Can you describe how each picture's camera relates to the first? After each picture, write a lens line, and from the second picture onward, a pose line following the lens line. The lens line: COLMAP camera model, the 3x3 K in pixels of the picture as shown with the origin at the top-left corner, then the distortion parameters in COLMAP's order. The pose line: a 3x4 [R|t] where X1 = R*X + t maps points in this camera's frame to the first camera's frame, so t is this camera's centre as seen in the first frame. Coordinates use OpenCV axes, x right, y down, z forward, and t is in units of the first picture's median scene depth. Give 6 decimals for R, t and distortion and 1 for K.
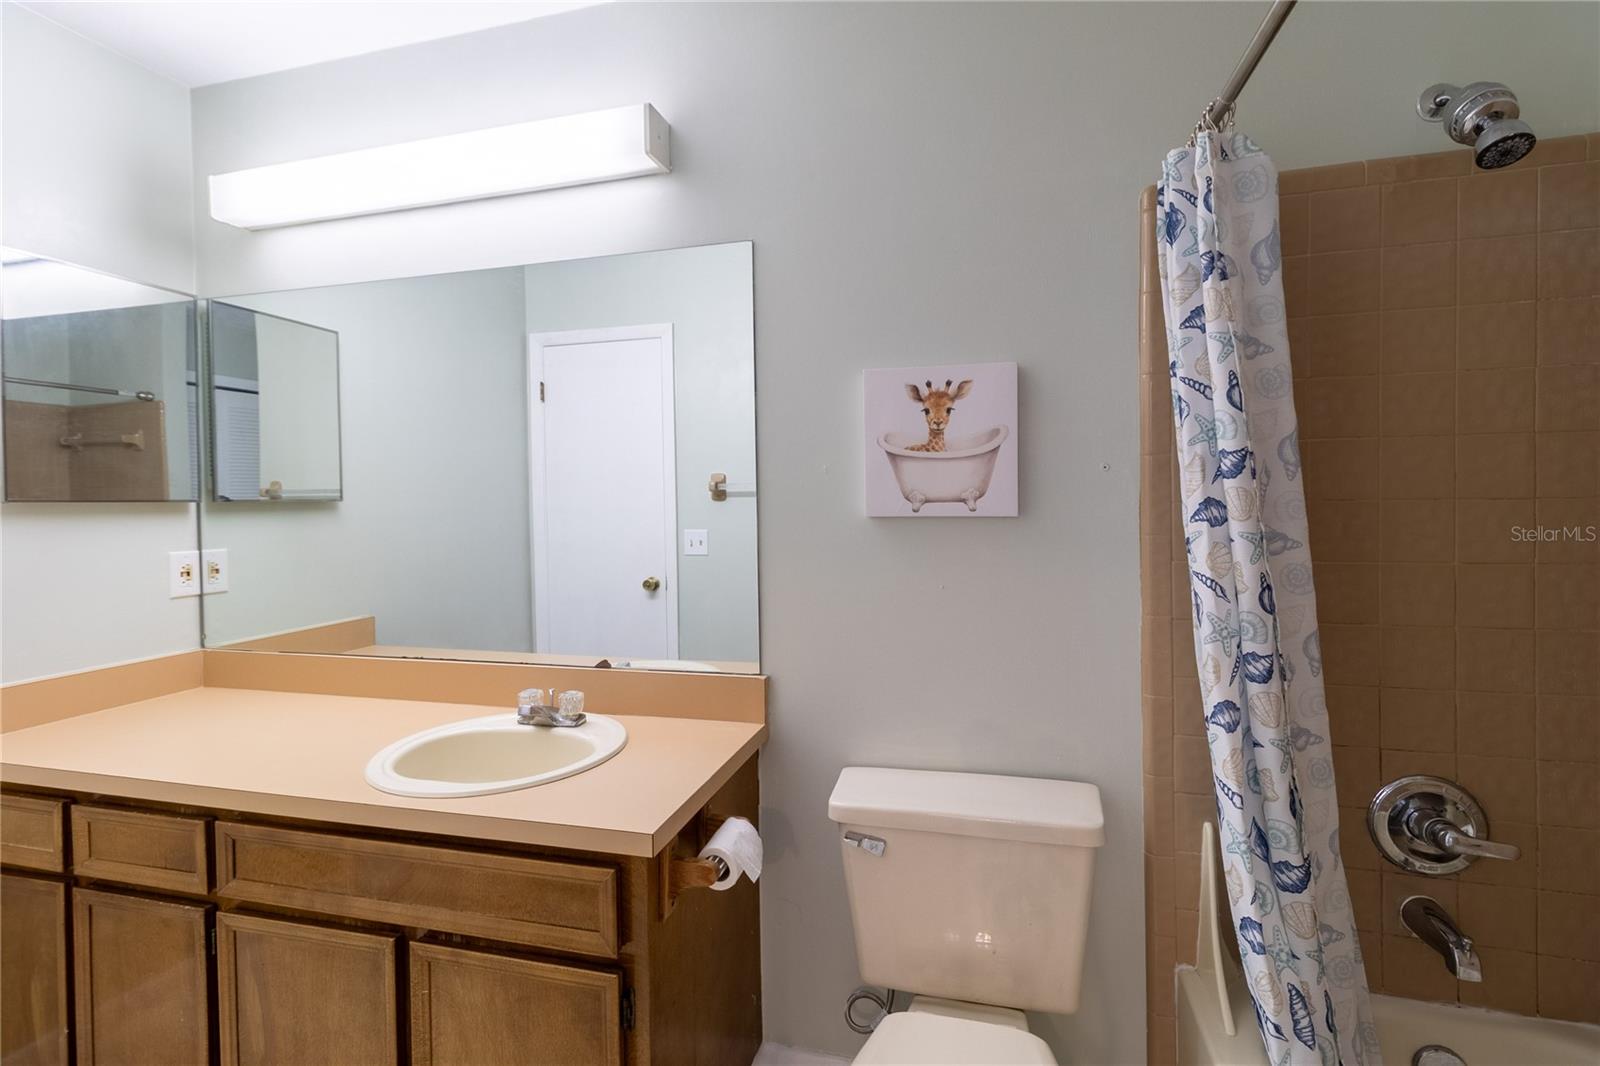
lens RADIAL K [[724.9, 0, 801.8], [0, 724.9, 514.8], [0, 0, 1]] dist [0.002243, 0.000150]
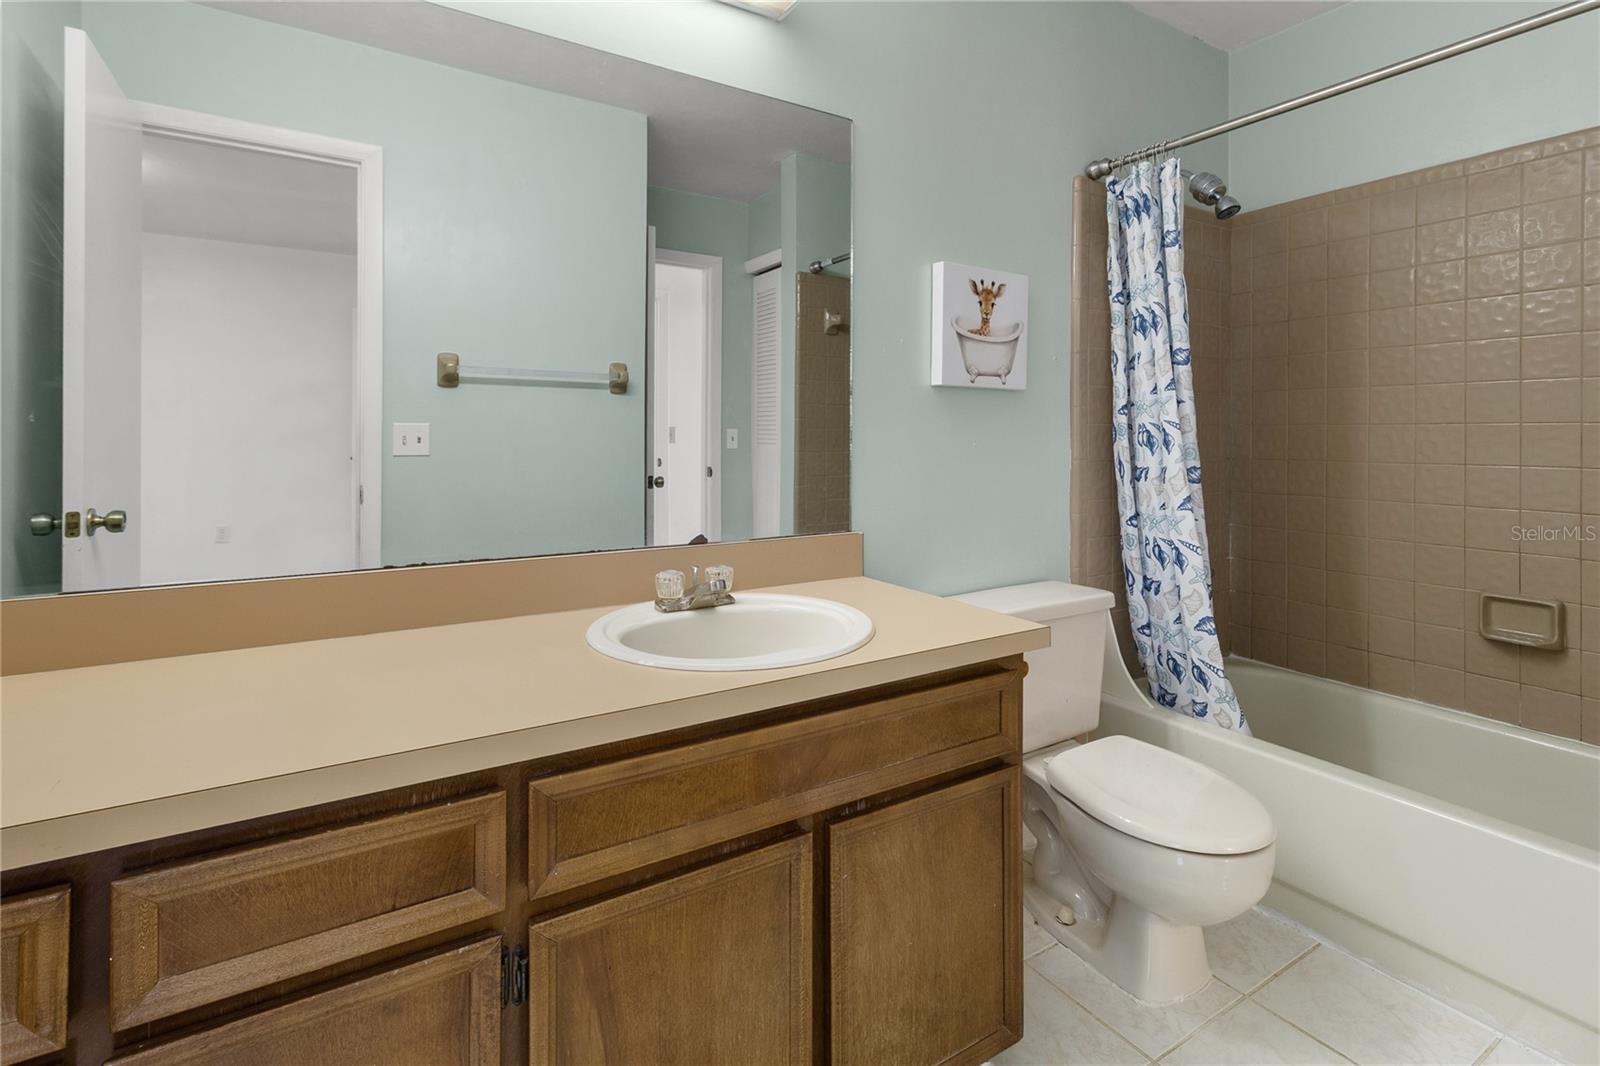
lens RADIAL K [[760.6, 0, 800.5], [0, 760.6, 434.5], [0, 0, 1]] dist [-0.001105, -0.000219]
pose [[0.688219, 0.017843, 0.725283, -1.005012], [0.000160, 0.999694, -0.024746, 0.118794], [-0.725503, 0.017147, 0.688006, 0.324532]]
